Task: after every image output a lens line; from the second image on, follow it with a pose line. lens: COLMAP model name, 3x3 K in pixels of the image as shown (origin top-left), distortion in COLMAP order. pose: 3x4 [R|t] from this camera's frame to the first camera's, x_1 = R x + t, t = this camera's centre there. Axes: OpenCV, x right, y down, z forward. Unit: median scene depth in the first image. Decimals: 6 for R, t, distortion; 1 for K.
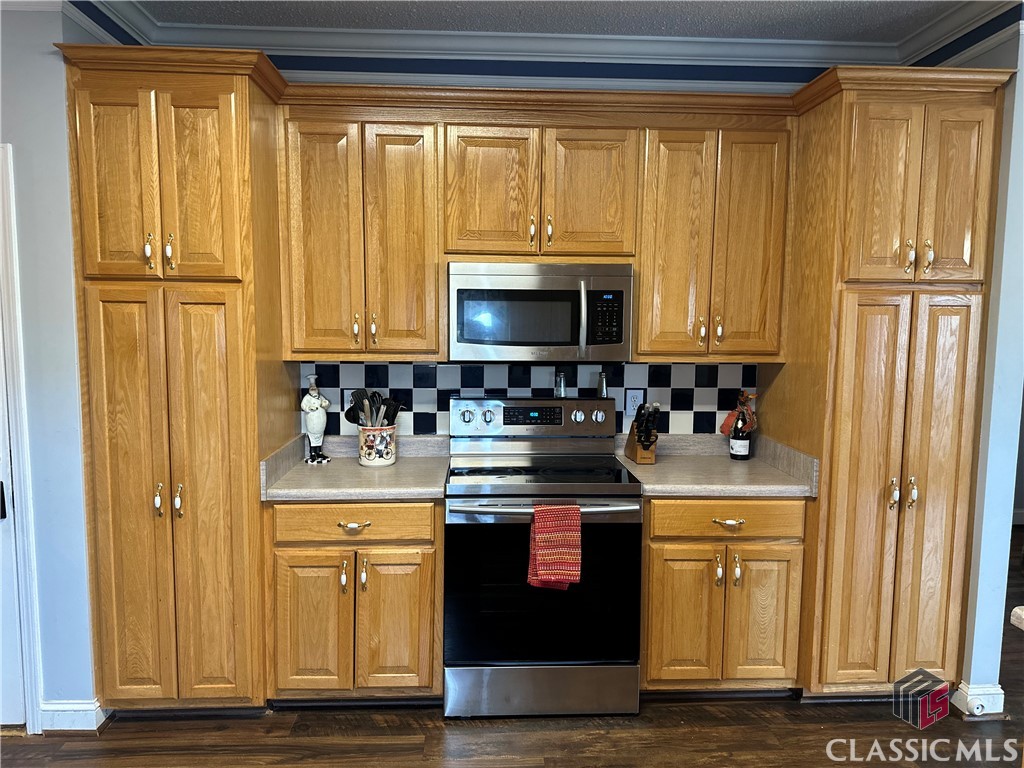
lens RADIAL K [[729.7, 0, 511.3], [0, 729.7, 383.9], [0, 0, 1]] dist [0.052237, -0.051476]
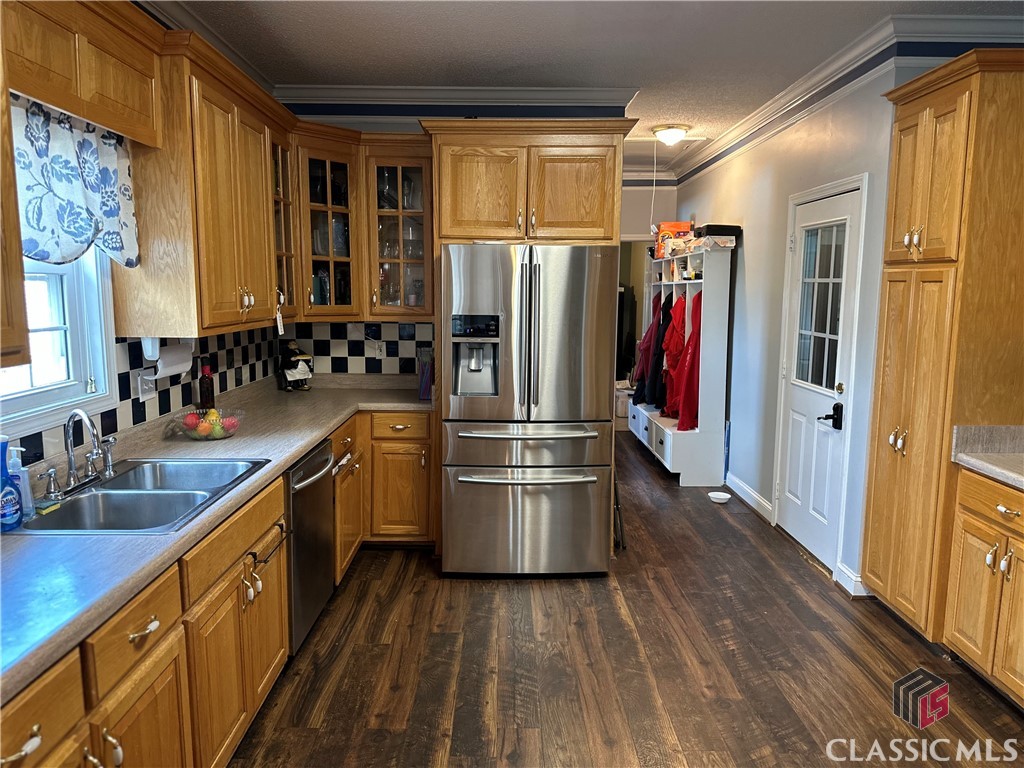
lens RADIAL K [[729.7, 0, 512.6], [0, 729.7, 383.4], [0, 0, 1]] dist [0.052237, -0.051476]
pose [[-0.037322, 0.125383, -0.991406, 0.751873], [-0.104782, 0.986137, 0.128661, -0.028349], [0.993795, 0.108684, -0.023667, 0.356738]]
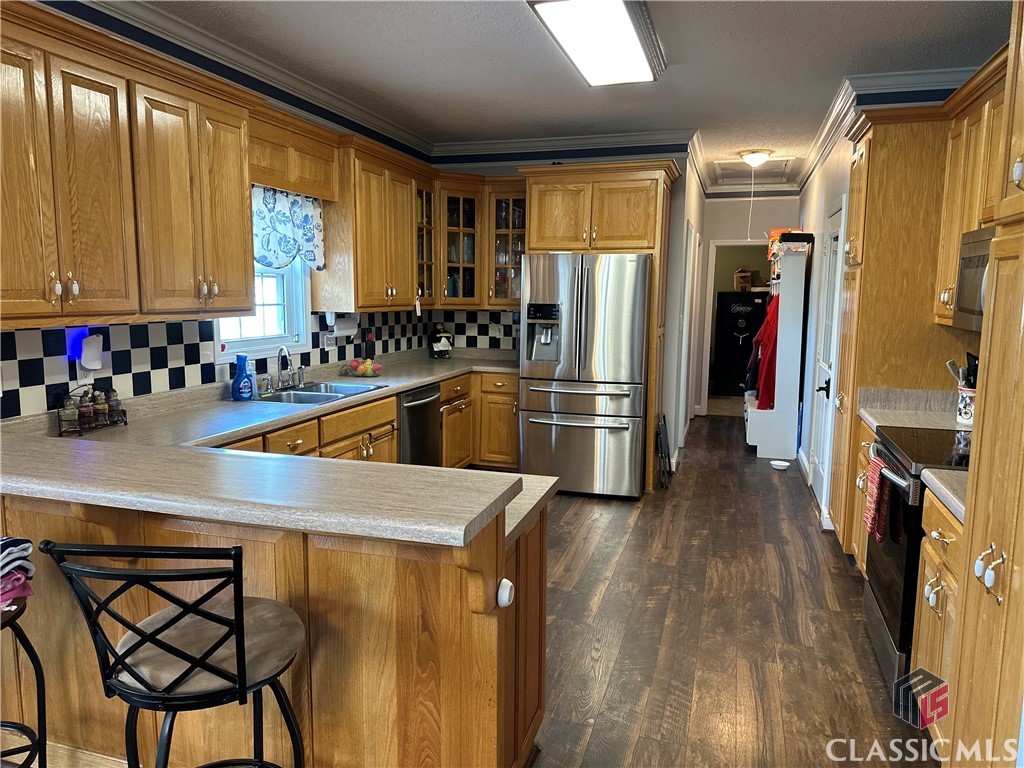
lens RADIAL K [[729.7, 0, 517.3], [0, 729.7, 384.4], [0, 0, 1]] dist [0.052237, -0.051476]
pose [[-0.338165, 0.110895, -0.934530, 1.242582], [-0.106073, 0.982213, 0.154937, -0.054186], [0.935090, 0.151523, -0.320387, 0.828172]]
